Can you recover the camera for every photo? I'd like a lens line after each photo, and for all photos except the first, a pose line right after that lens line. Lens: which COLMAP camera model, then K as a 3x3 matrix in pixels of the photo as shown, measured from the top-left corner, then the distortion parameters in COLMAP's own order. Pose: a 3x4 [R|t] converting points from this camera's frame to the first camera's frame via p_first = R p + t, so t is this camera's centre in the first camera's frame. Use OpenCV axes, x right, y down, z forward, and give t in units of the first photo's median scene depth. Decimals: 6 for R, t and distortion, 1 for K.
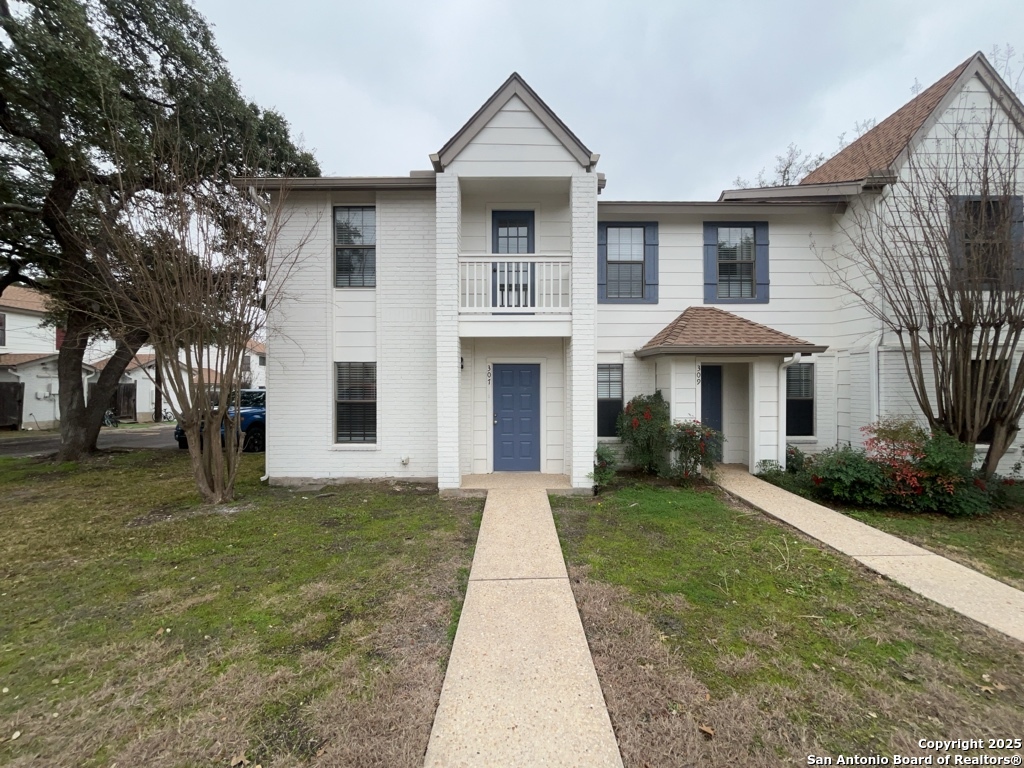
lens RADIAL K [[413.3, 0, 512.7], [0, 413.3, 385.1], [0, 0, 1]] dist [-0.001635, -0.000606]
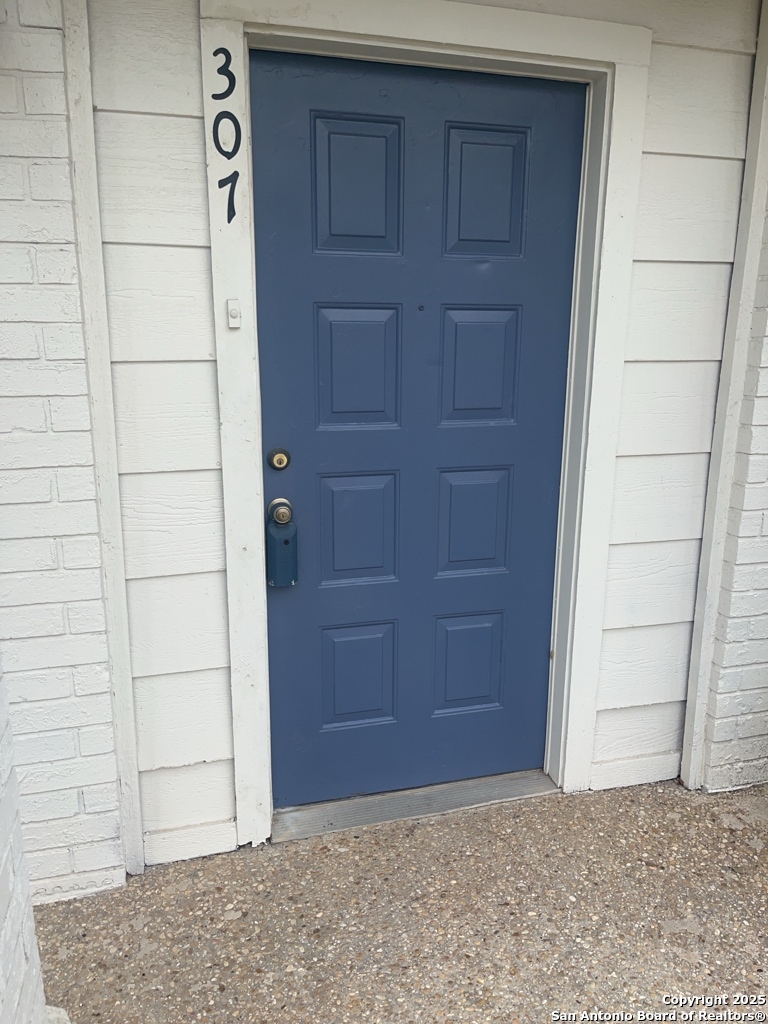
lens RADIAL K [[775.6, 0, 382.7], [0, 775.6, 513.3], [0, 0, 1]] dist [0.029263, -0.036951]
pose [[0.963546, -0.054422, 0.261948, -0.079781], [-0.010145, 0.970957, 0.239039, 0.027921], [-0.267349, -0.232982, 0.935010, 0.757980]]
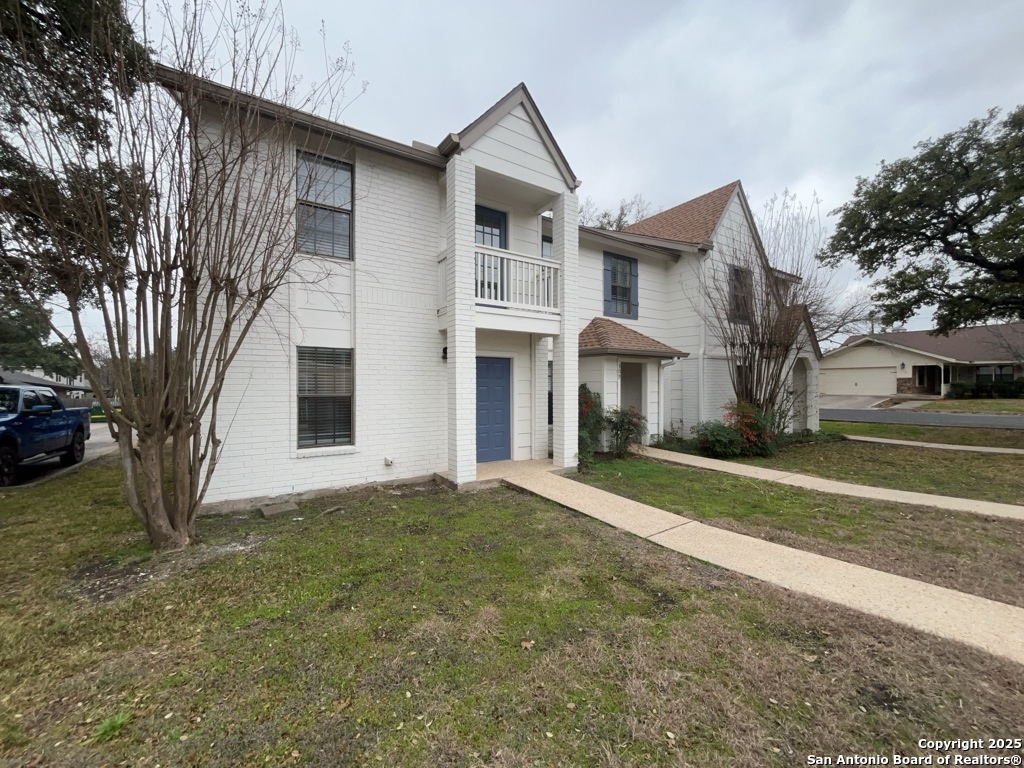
lens RADIAL K [[413.3, 0, 513.2], [0, 413.3, 386.1], [0, 0, 1]] dist [-0.001635, -0.000606]
pose [[0.831587, -0.000488, 0.555395, -0.532702], [-0.000276, 0.999999, 0.001293, 0.019573], [-0.555395, -0.001228, 0.831586, 0.114646]]
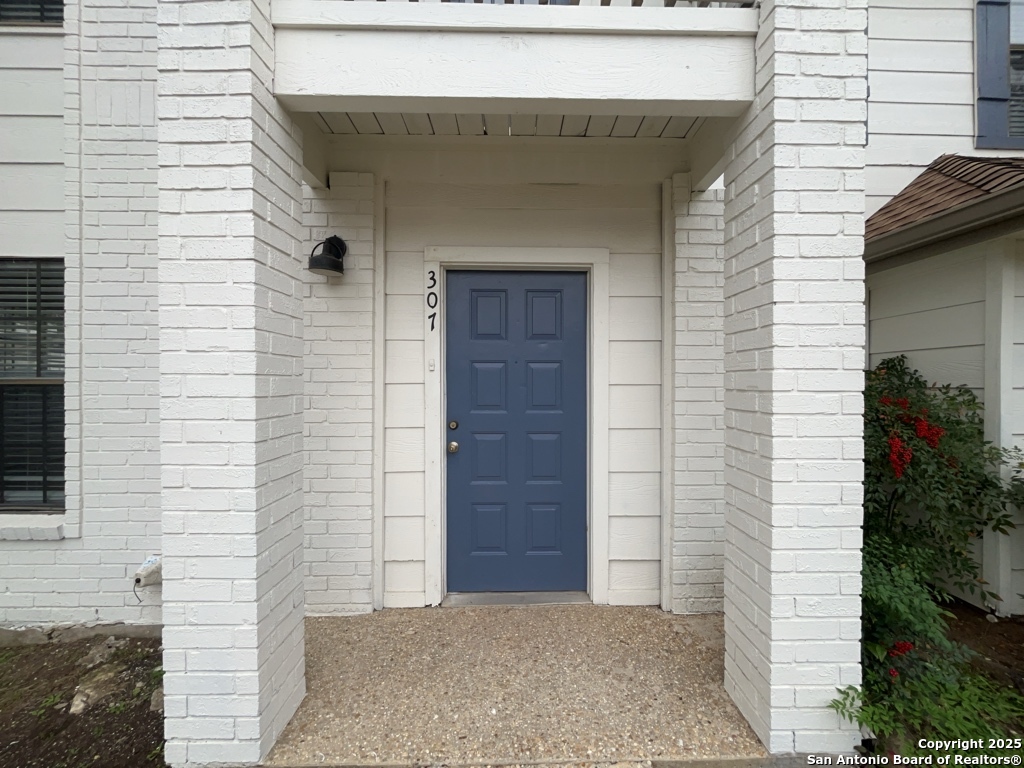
lens RADIAL K [[413.3, 0, 514.0], [0, 413.3, 382.3], [0, 0, 1]] dist [-0.001635, -0.000606]
pose [[0.999738, 0.002116, 0.022811, -0.000394], [-0.002204, 0.999990, 0.003797, 0.038266], [-0.022803, -0.003846, 0.999733, 0.684450]]
